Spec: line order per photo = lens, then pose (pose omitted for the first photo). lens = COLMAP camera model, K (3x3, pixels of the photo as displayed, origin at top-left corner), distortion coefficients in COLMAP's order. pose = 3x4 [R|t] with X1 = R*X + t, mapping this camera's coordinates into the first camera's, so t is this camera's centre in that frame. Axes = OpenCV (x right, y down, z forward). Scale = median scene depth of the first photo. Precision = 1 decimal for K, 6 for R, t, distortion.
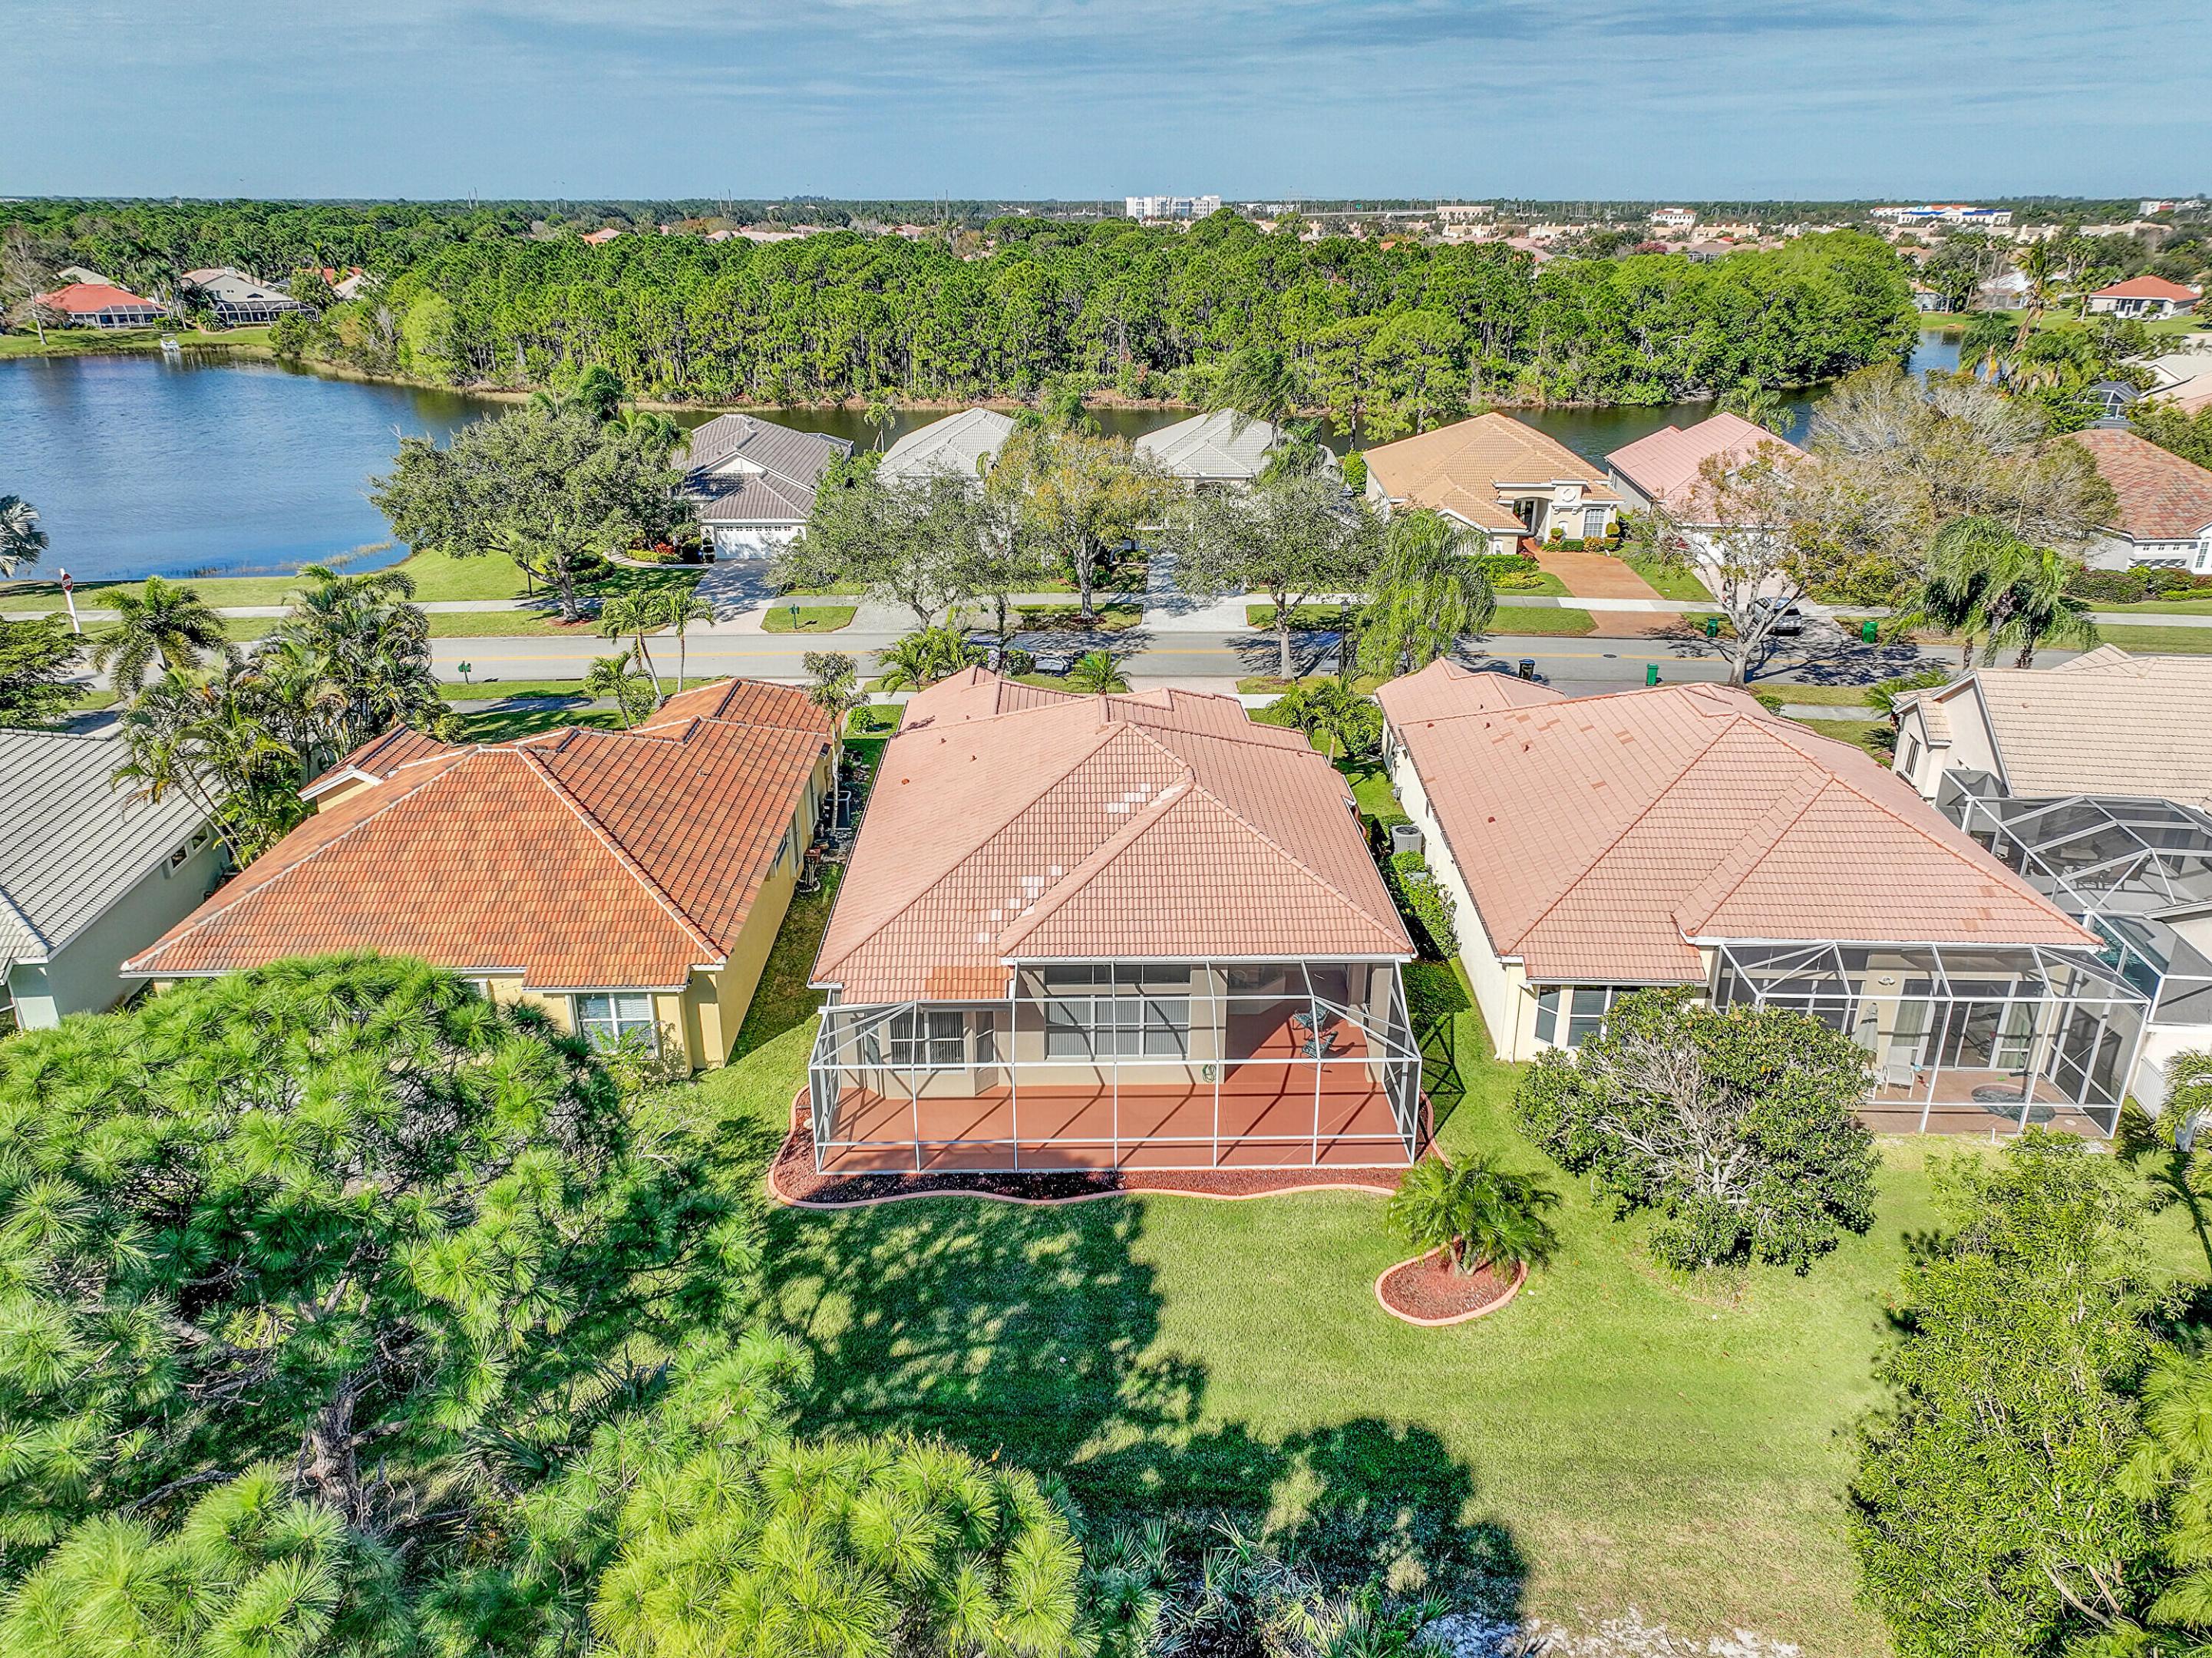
lens RADIAL K [[1547.4, 0, 1099.9], [0, 1547.4, 807.2], [0, 0, 1]] dist [0.003667, 0.014279]
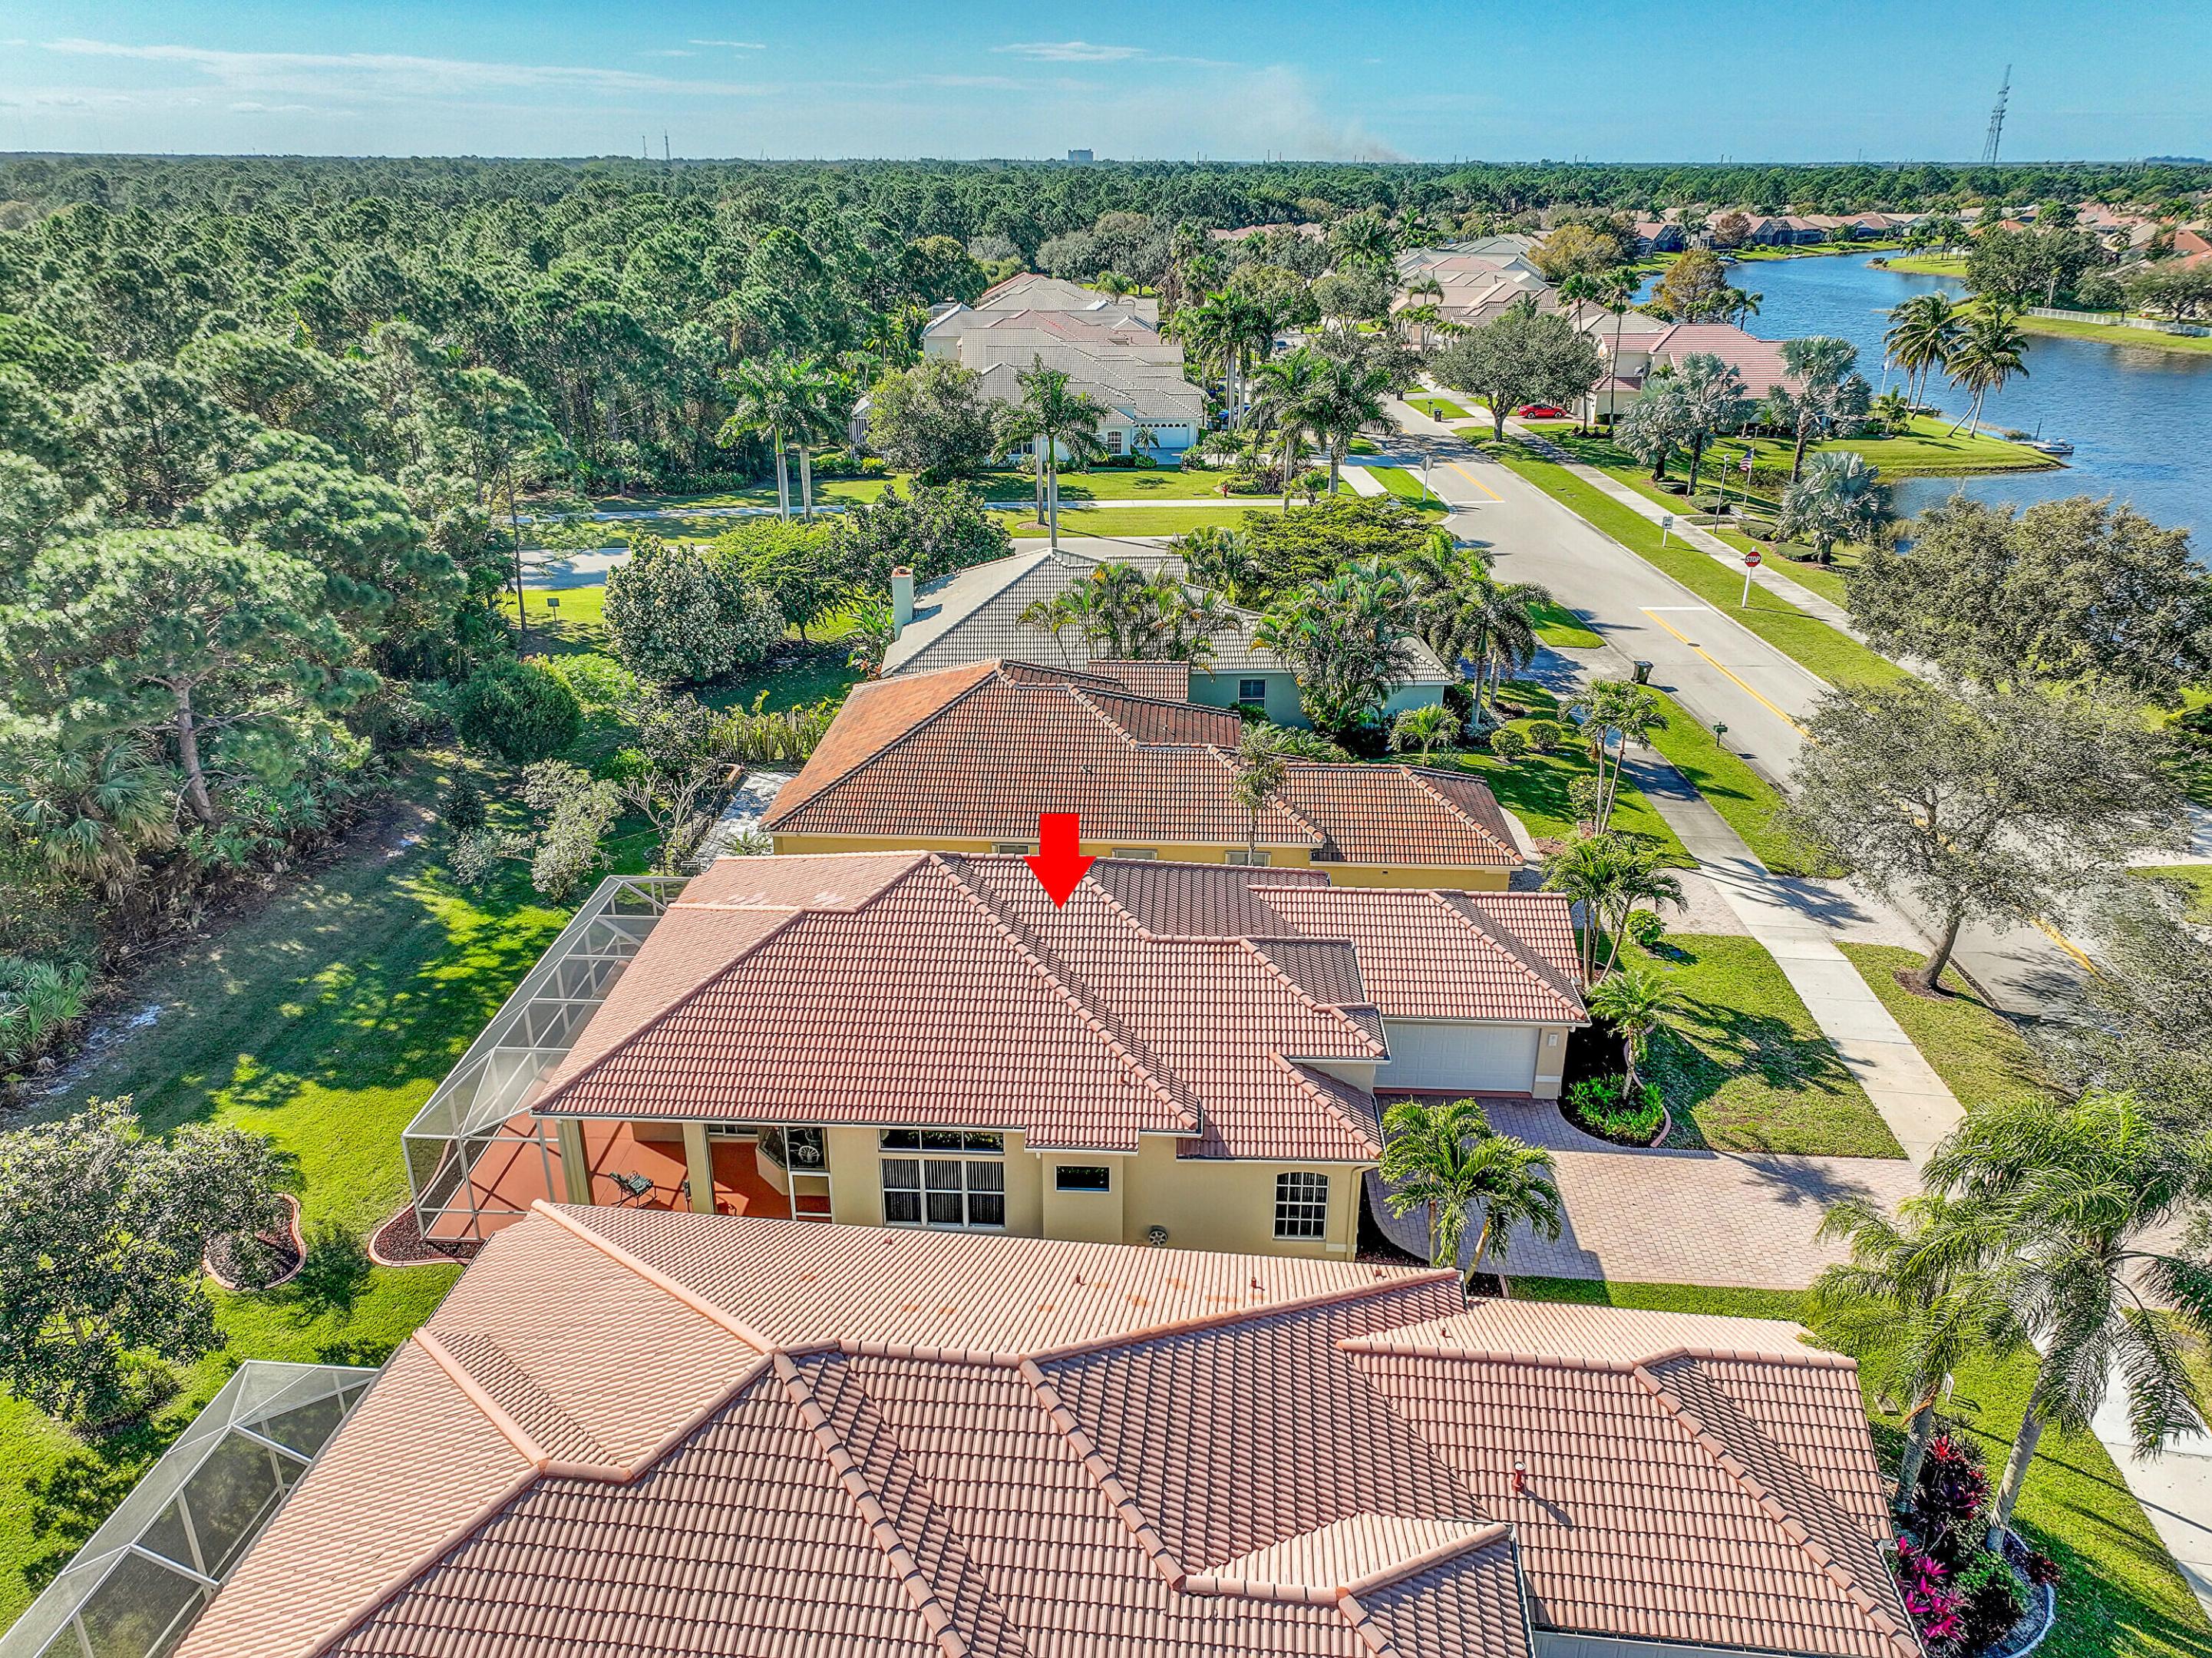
lens RADIAL K [[1547.4, 0, 1105.7], [0, 1547.4, 813.2], [0, 0, 1]] dist [0.003667, 0.014279]
pose [[-0.060587, 0.387272, -0.919973, 0.595699], [-0.367720, 0.848184, 0.381269, -0.328152], [0.927961, 0.361392, 0.091019, 0.734283]]
